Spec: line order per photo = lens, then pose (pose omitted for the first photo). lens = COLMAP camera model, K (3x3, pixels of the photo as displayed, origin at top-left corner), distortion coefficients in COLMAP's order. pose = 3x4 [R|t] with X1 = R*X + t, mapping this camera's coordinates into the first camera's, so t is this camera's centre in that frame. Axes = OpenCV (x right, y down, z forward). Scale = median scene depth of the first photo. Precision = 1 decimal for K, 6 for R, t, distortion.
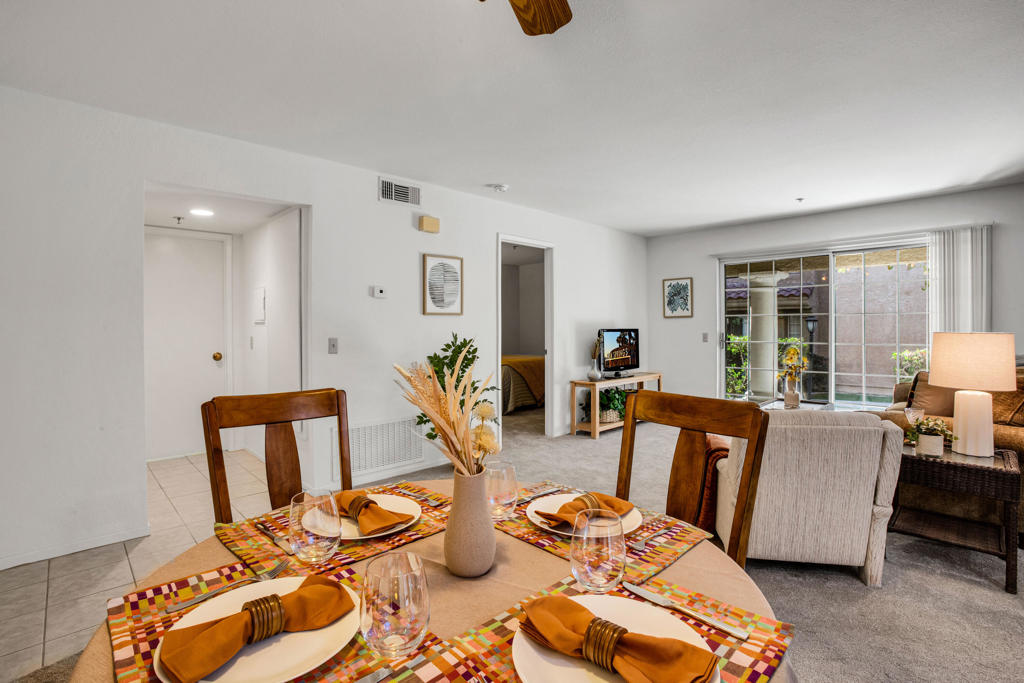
lens RADIAL K [[507.6, 0, 513.4], [0, 507.6, 335.2], [0, 0, 1]] dist [0.001211, 0.002956]
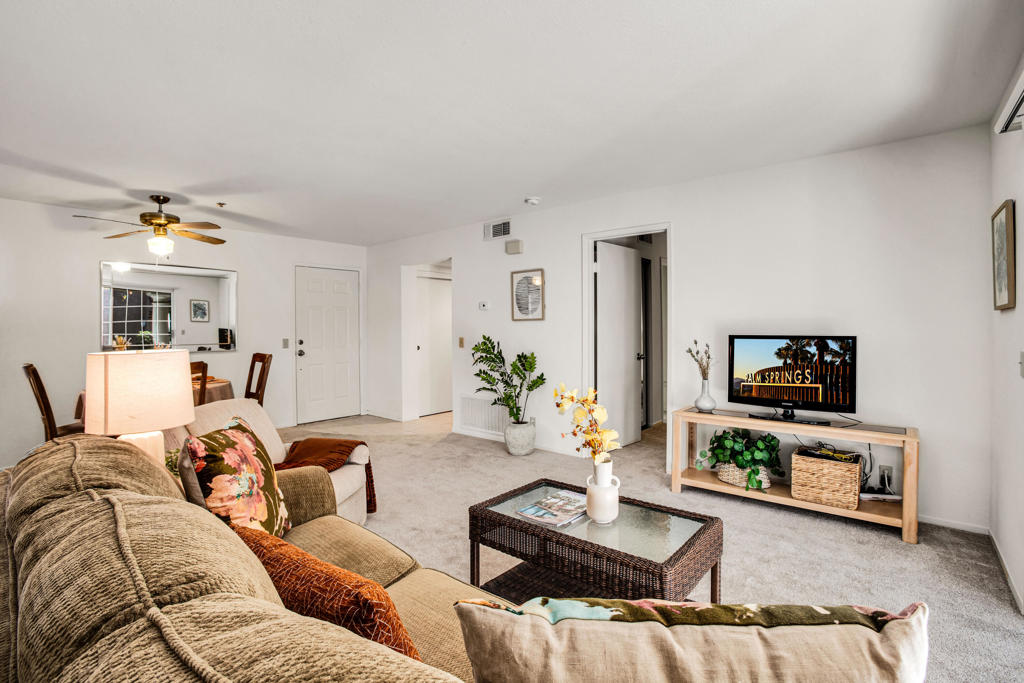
lens RADIAL K [[507.6, 0, 513.3], [0, 507.6, 332.8], [0, 0, 1]] dist [0.001211, 0.002956]
pose [[0.051482, 0.016991, -0.998529, 0.869967], [-0.002169, 0.999855, 0.016902, -0.026378], [0.998672, 0.001295, 0.051512, 0.758763]]
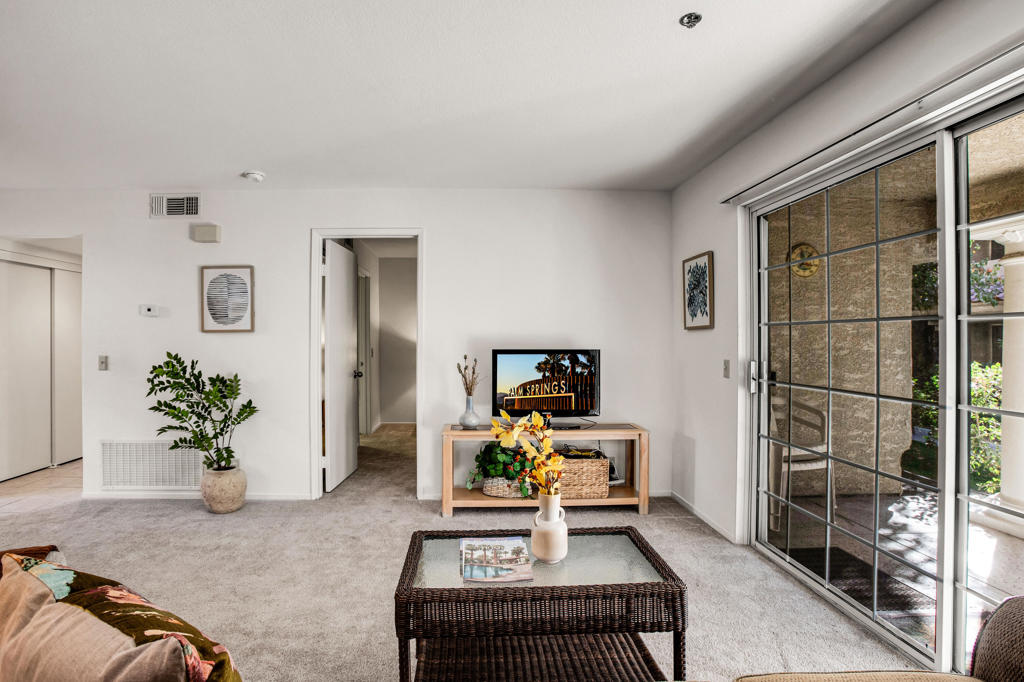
lens RADIAL K [[534.9, 0, 513.1], [0, 534.9, 342.8], [0, 0, 1]] dist [-0.038267, 0.000737]
pose [[0.706392, 0.010412, -0.707744, 0.733240], [-0.011293, 0.999930, 0.003439, -0.025152], [0.707730, 0.005564, 0.706461, 0.585121]]
